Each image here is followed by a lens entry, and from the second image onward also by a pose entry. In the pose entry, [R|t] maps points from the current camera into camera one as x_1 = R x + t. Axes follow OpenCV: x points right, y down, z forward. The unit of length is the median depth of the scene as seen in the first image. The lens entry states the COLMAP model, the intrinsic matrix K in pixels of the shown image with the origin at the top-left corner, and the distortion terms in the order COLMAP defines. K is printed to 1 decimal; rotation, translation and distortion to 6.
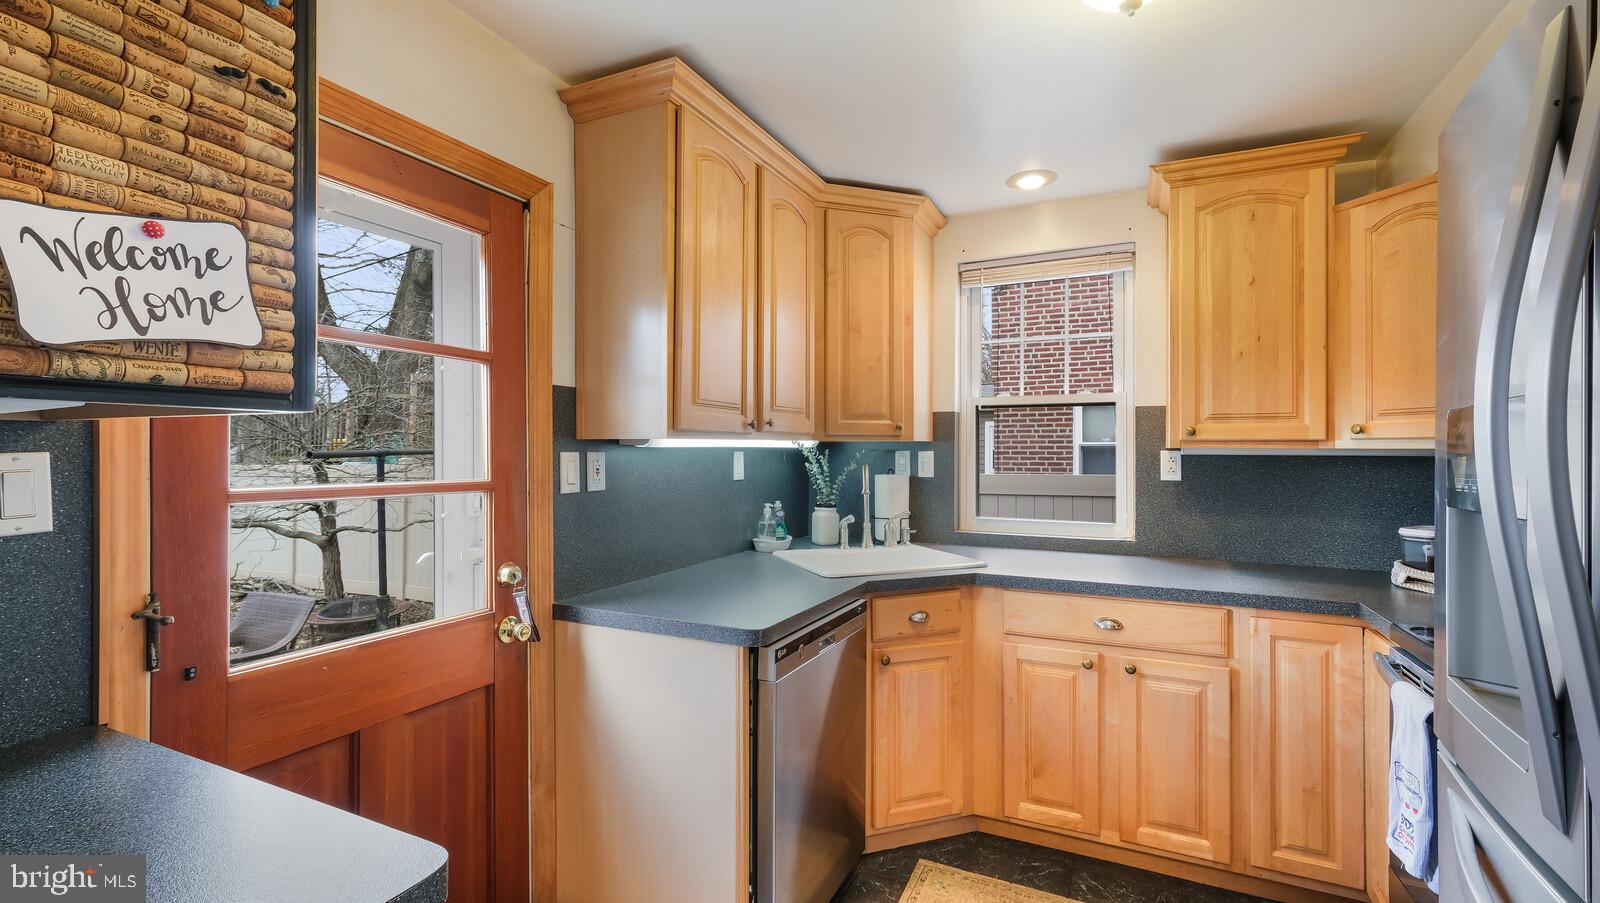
lens RADIAL K [[713.9, 0, 772.8], [0, 713.9, 443.1], [0, 0, 1]] dist [0.007656, 0.000608]
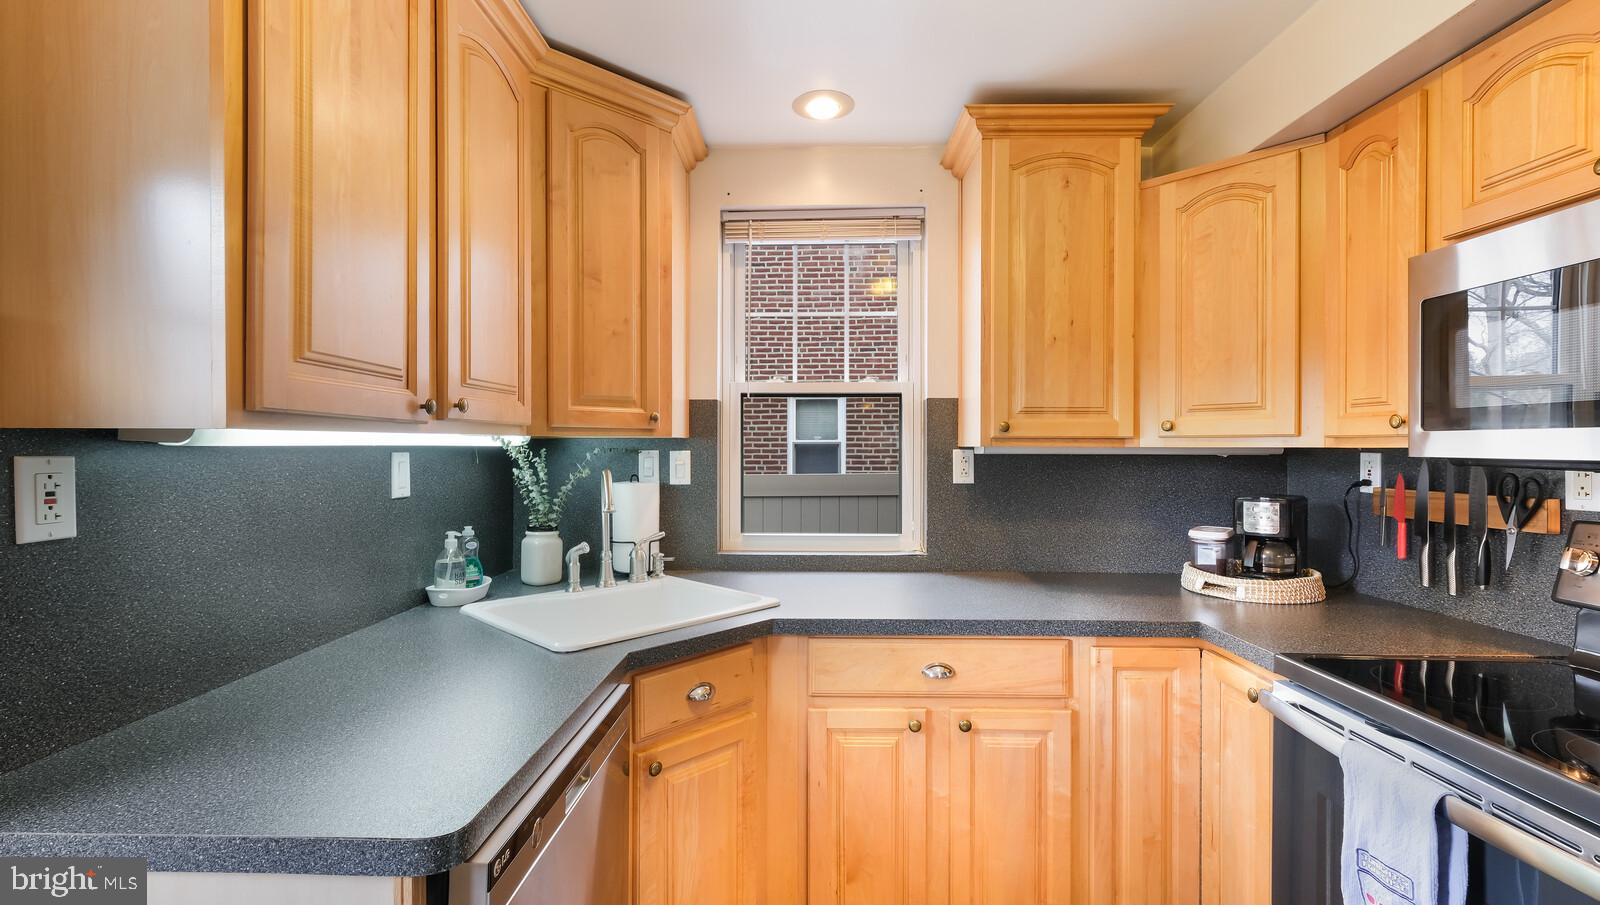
lens RADIAL K [[713.9, 0, 791.2], [0, 713.9, 448.7], [0, 0, 1]] dist [0.007656, 0.000608]
pose [[0.899451, -0.002352, 0.437015, -0.016823], [-0.002468, 0.999942, 0.010462, 0.001205], [-0.437014, -0.010489, 0.899393, 0.344627]]
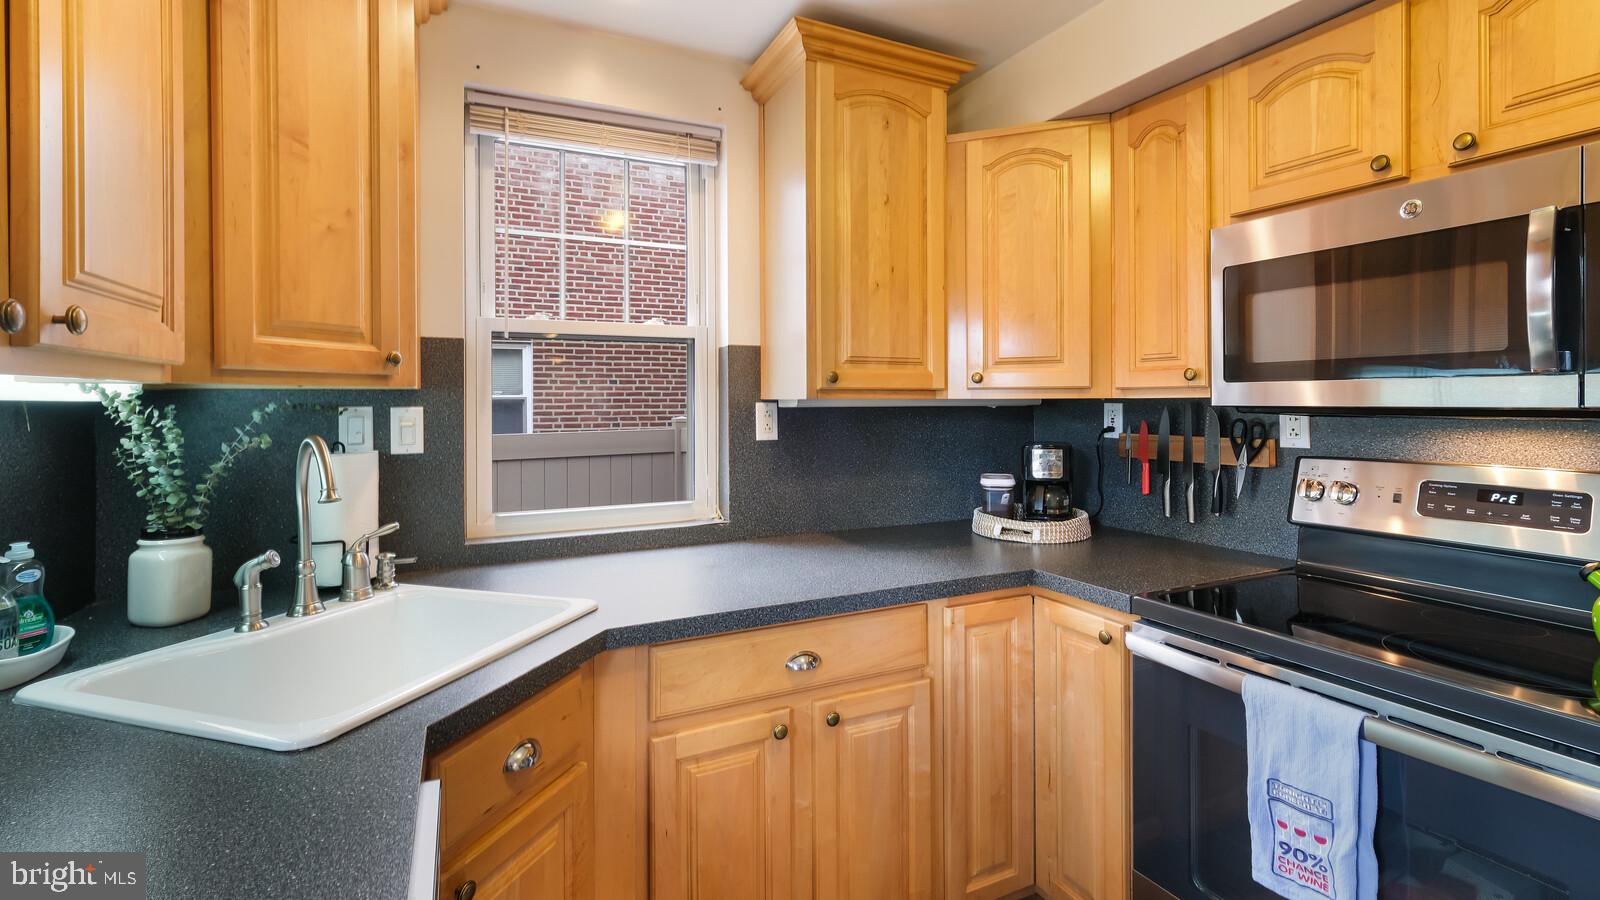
lens RADIAL K [[709.4, 0, 787.4], [0, 709.4, 400.5], [0, 0, 1]] dist [0.006910, -0.000511]
pose [[0.599087, -0.003329, 0.800677, -0.066504], [-0.000277, 0.999990, 0.004366, 0.005225], [-0.800684, -0.002837, 0.599080, 0.574387]]
